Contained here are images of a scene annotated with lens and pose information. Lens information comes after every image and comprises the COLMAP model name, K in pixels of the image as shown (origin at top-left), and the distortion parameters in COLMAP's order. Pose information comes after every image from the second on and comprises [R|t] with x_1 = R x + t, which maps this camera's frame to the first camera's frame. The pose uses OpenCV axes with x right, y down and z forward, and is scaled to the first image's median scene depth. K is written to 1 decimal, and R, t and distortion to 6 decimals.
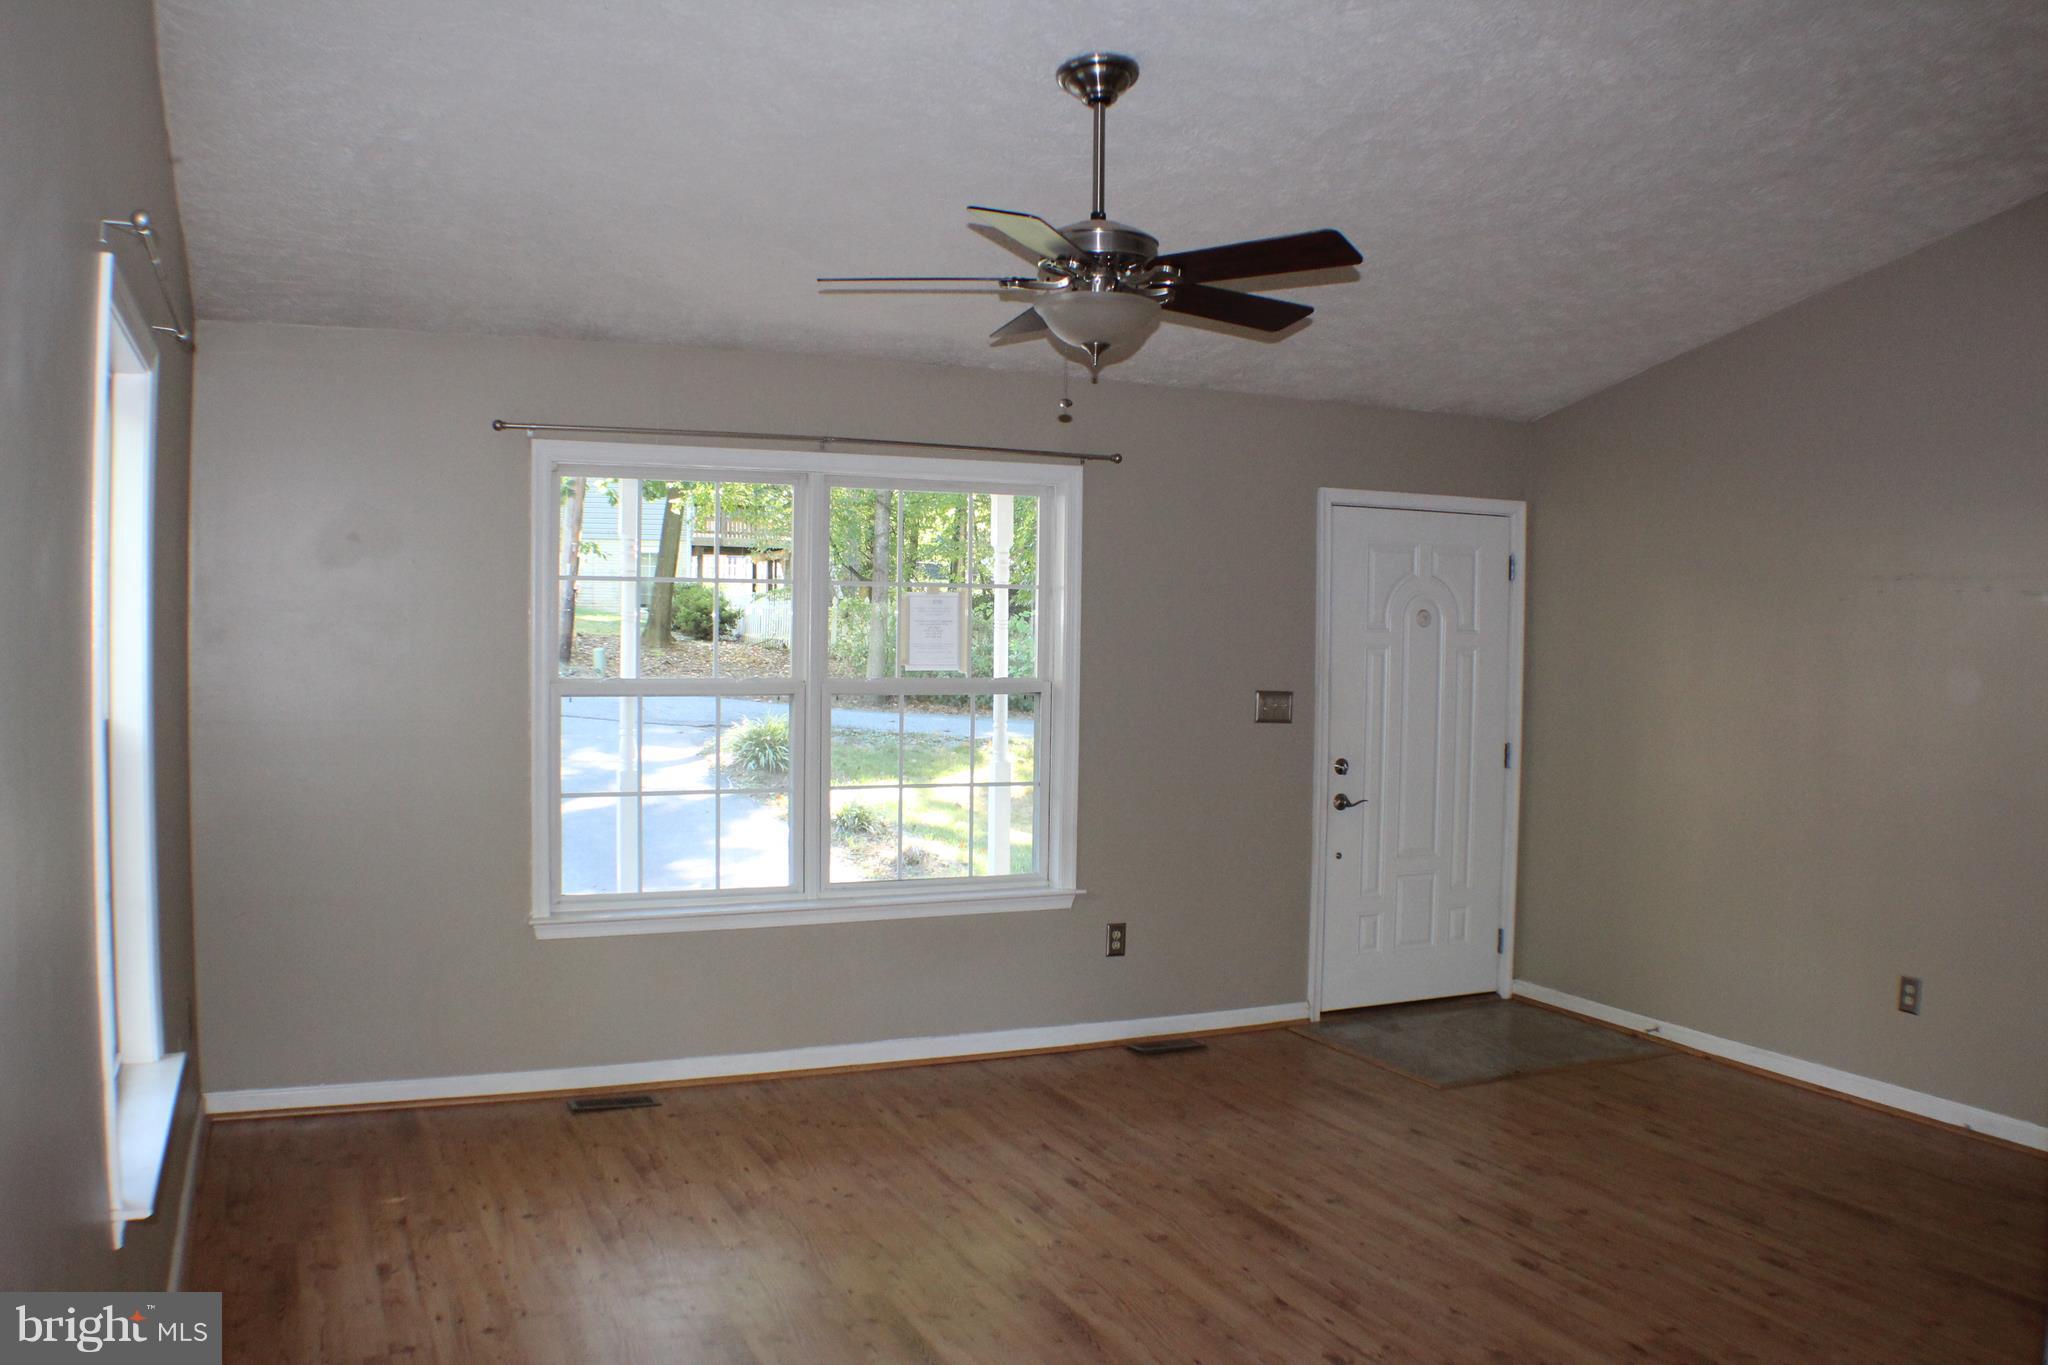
lens RADIAL K [[1670.2, 0, 1041.0], [0, 1670.2, 689.3], [0, 0, 1]] dist [-0.214736, 0.084471]
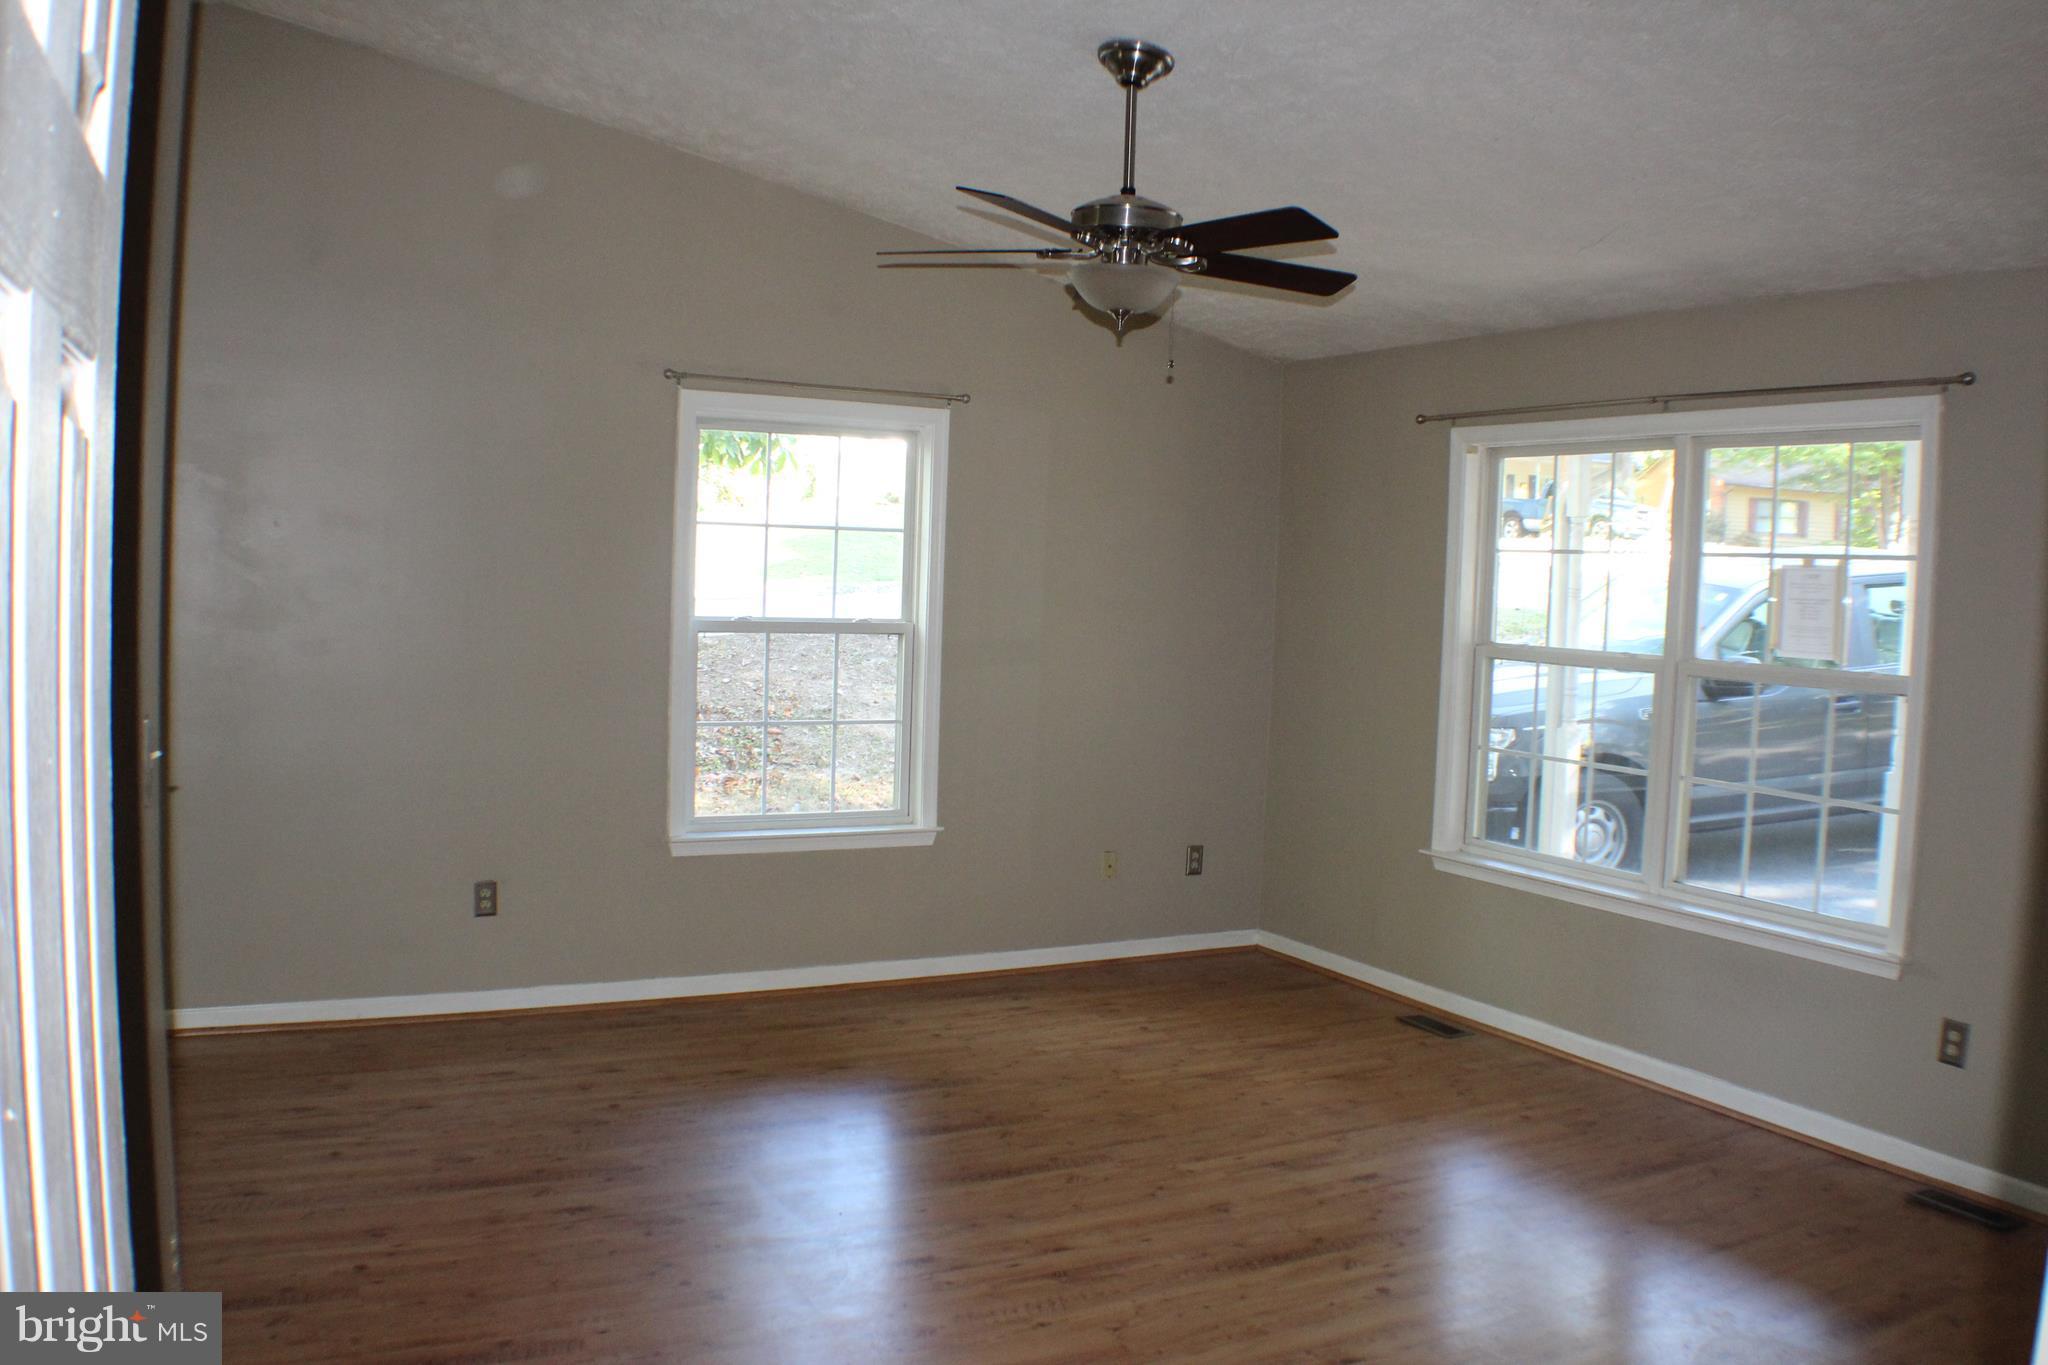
lens RADIAL K [[1670.2, 0, 1041.0], [0, 1670.2, 689.3], [0, 0, 1]] dist [-0.214736, 0.084471]
pose [[0.057196, 0.056199, -0.996780, 0.996167], [-0.073640, 0.995932, 0.051926, -0.012587], [0.995643, 0.070433, 0.061102, 0.796644]]
